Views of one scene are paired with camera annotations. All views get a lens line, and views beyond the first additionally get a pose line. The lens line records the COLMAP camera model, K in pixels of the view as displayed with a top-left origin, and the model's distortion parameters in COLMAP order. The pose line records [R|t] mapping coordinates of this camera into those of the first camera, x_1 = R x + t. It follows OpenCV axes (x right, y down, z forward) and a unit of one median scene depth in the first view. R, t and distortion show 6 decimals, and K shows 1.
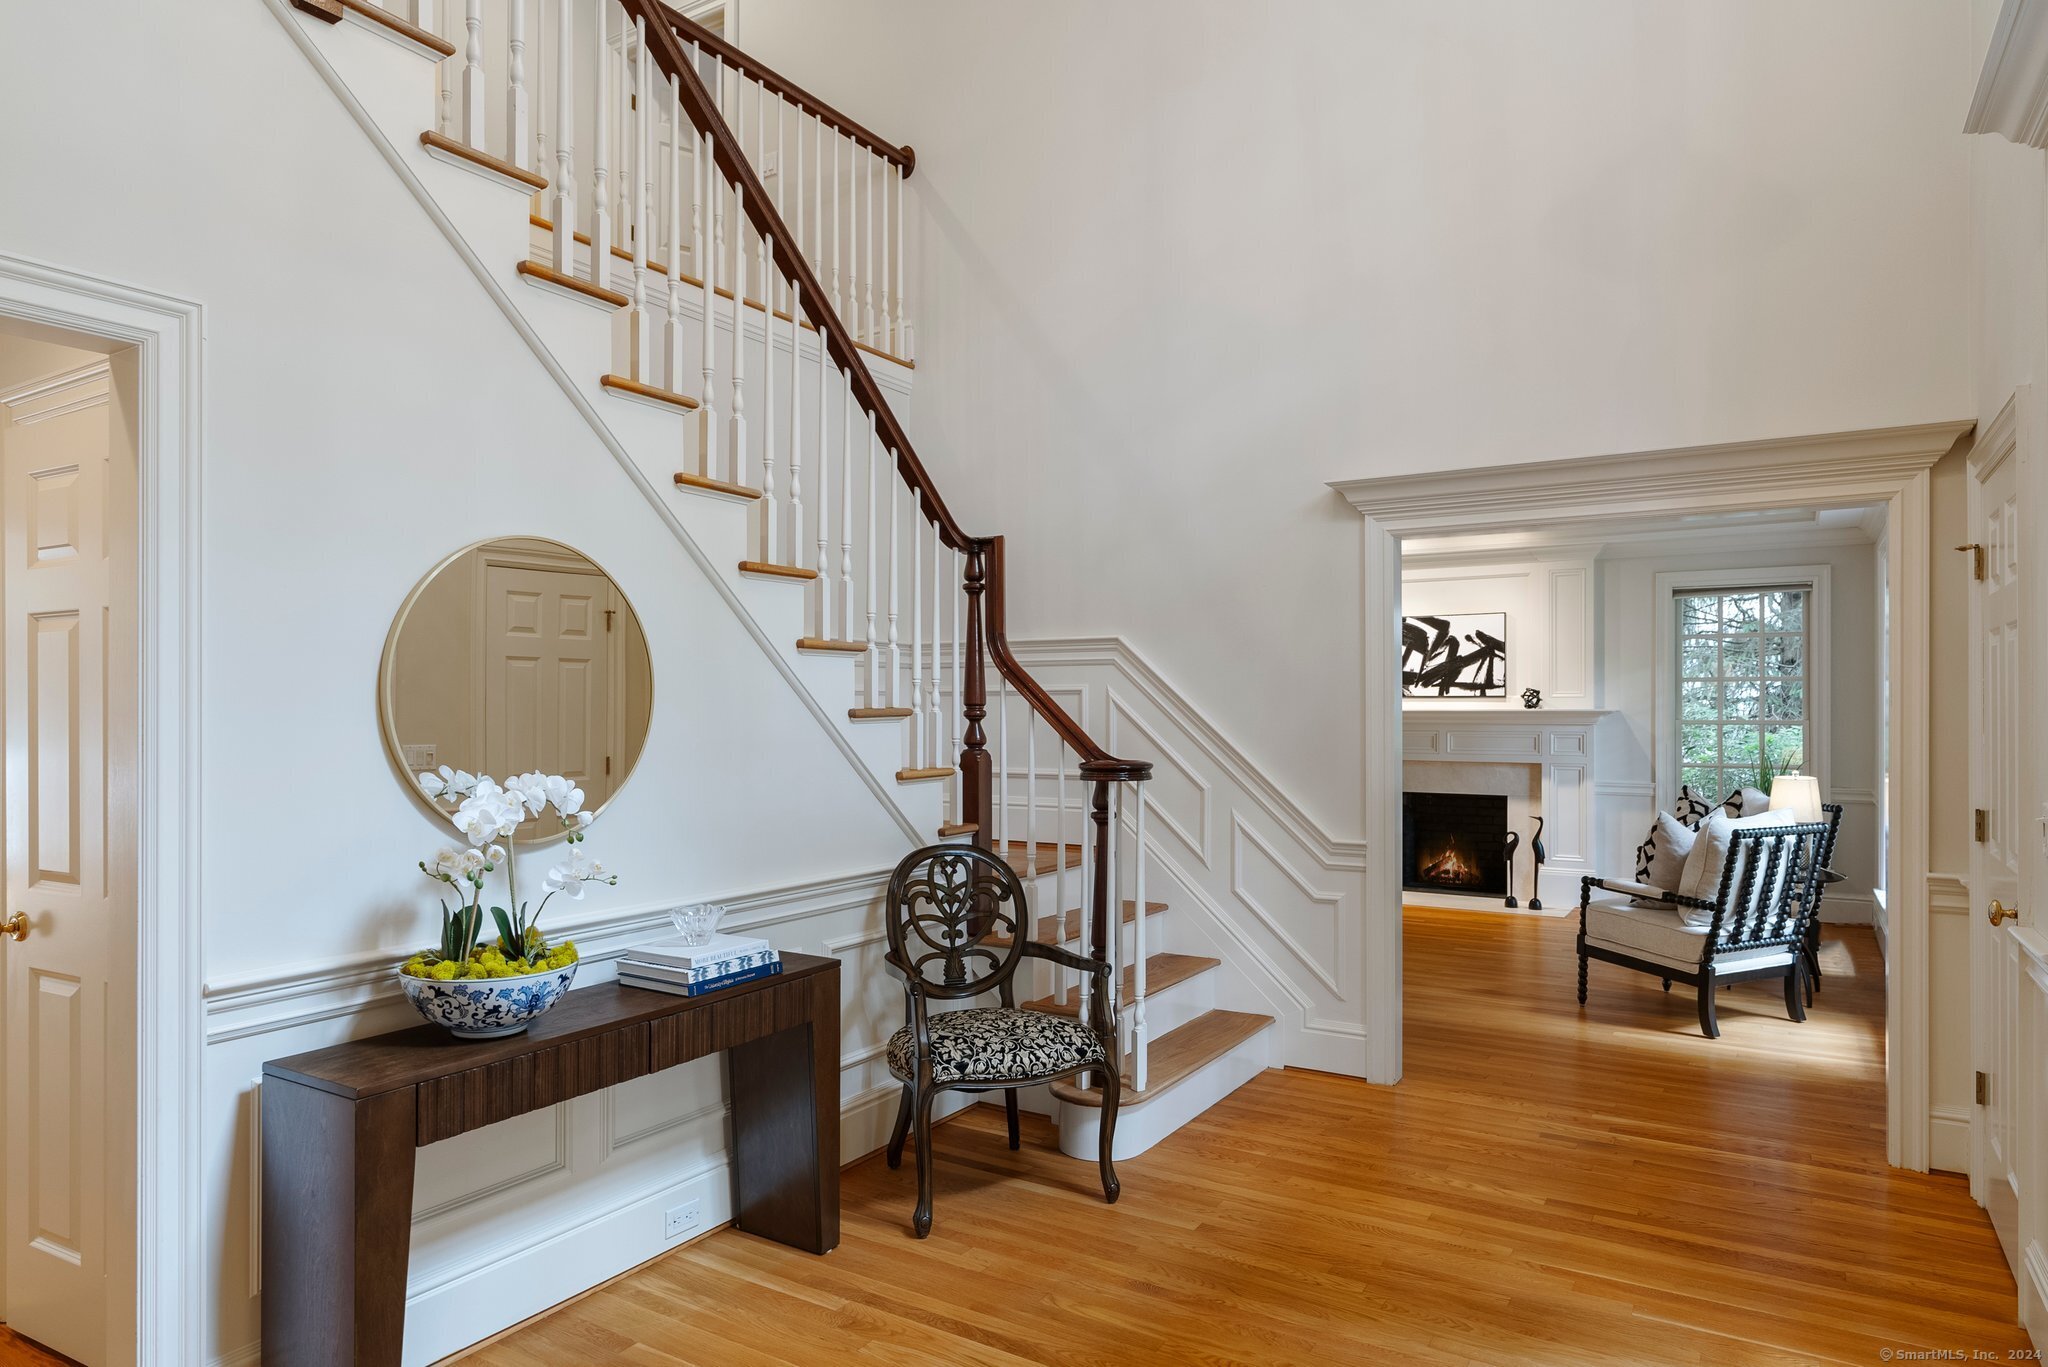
lens RADIAL K [[1217.6, 0, 1014.4], [0, 1217.6, 707.6], [0, 0, 1]] dist [0.003509, -0.000206]
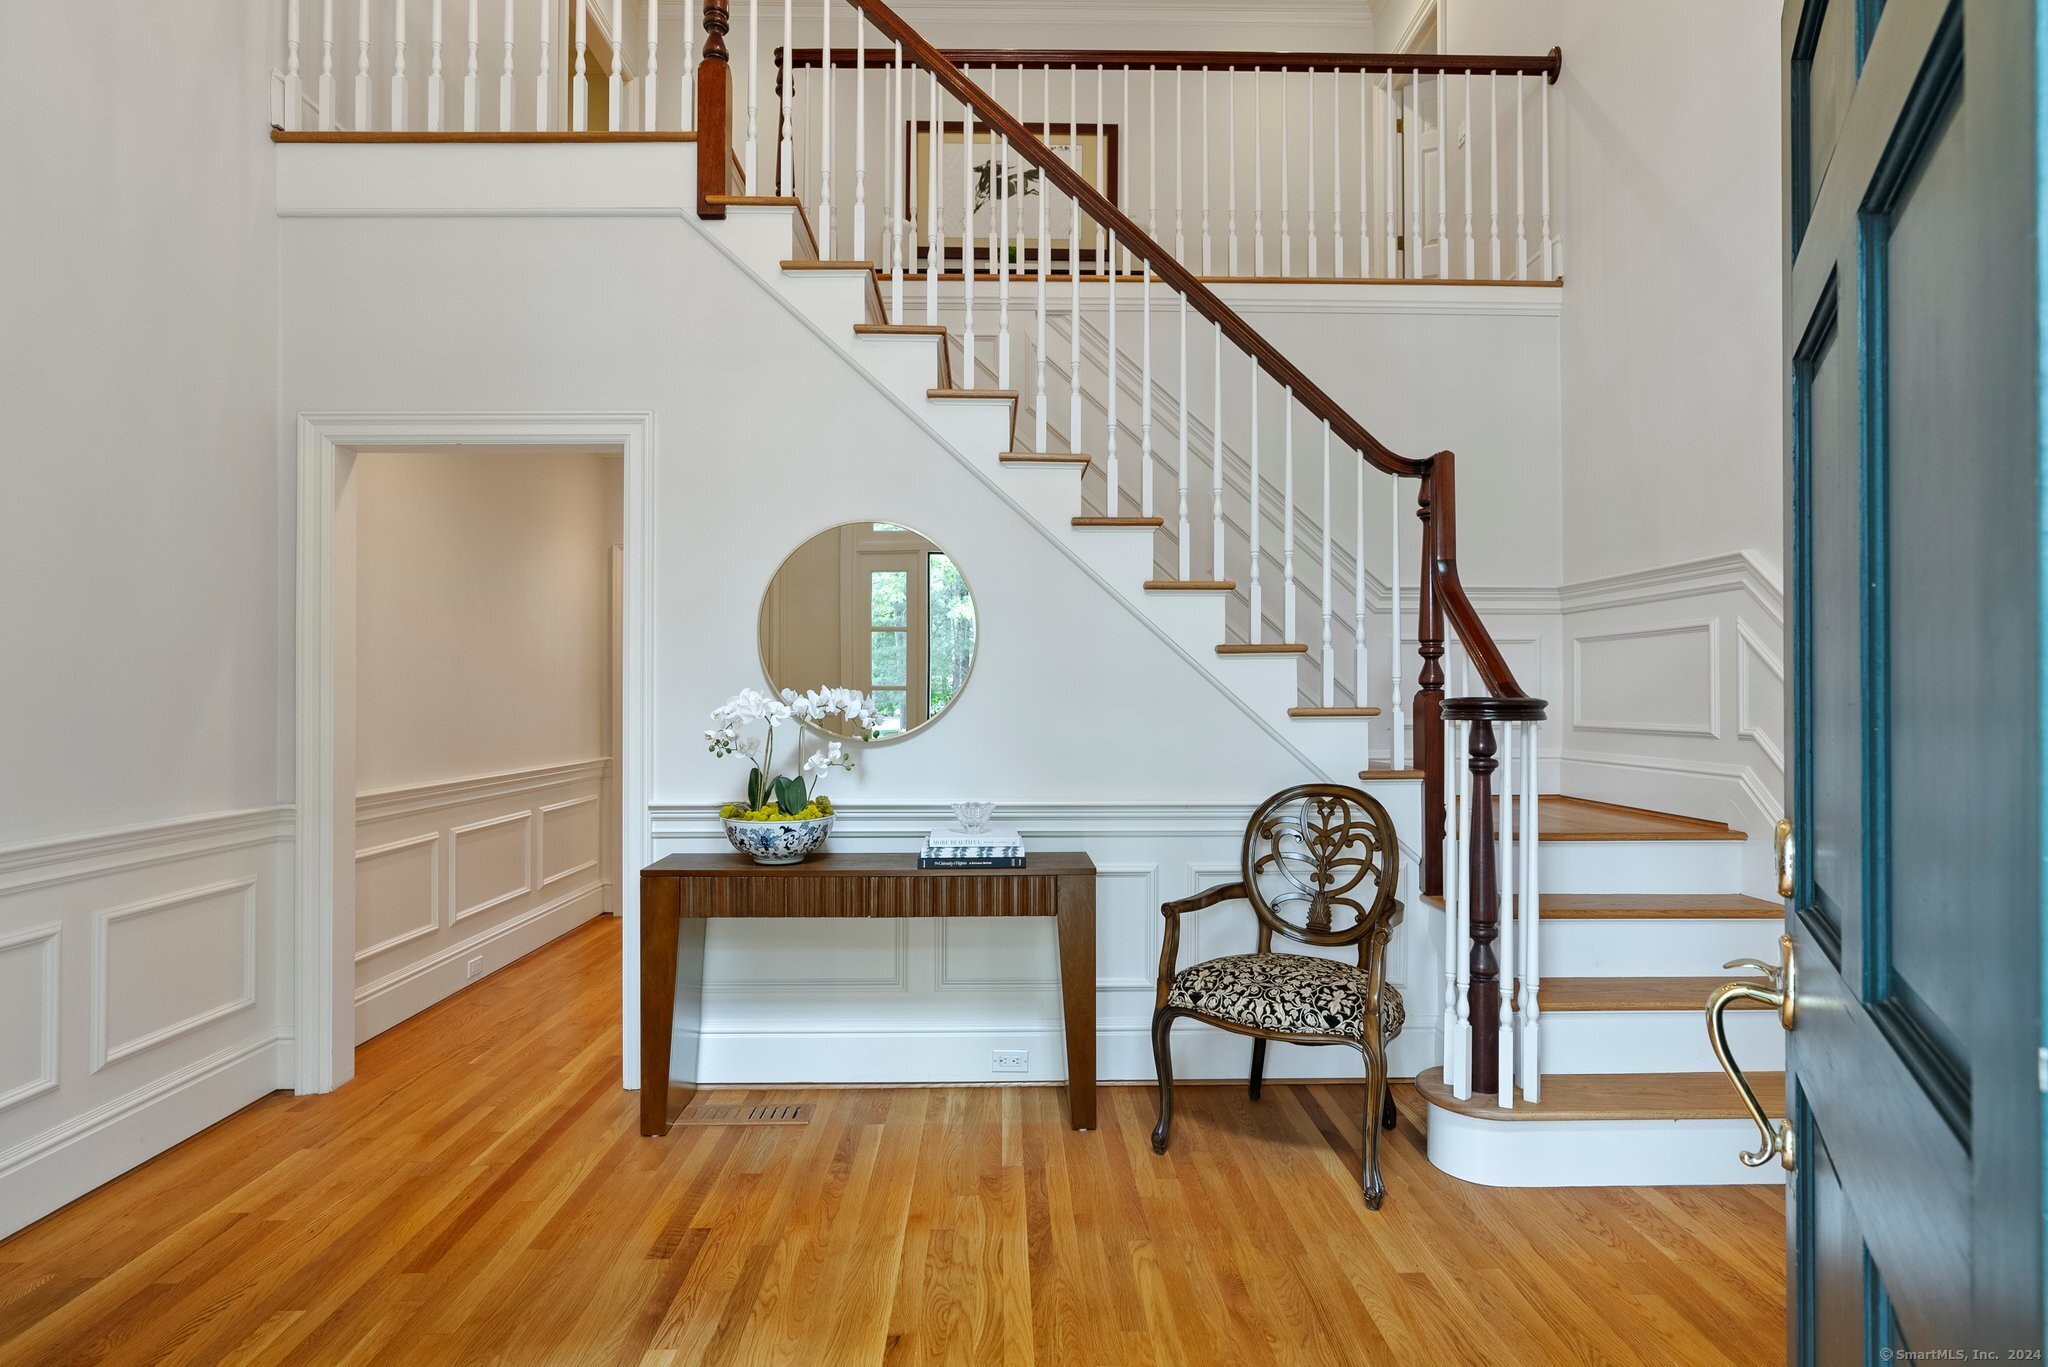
lens RADIAL K [[1023.8, 0, 1024.0], [0, 1023.8, 683.5], [0, 0, 1]] dist [-0.003086, -0.000250]
pose [[0.559978, -0.009664, -0.828451, 0.549447], [0.000300, 0.999934, -0.011462, 0.048579], [0.828507, 0.006170, 0.559944, 0.405482]]
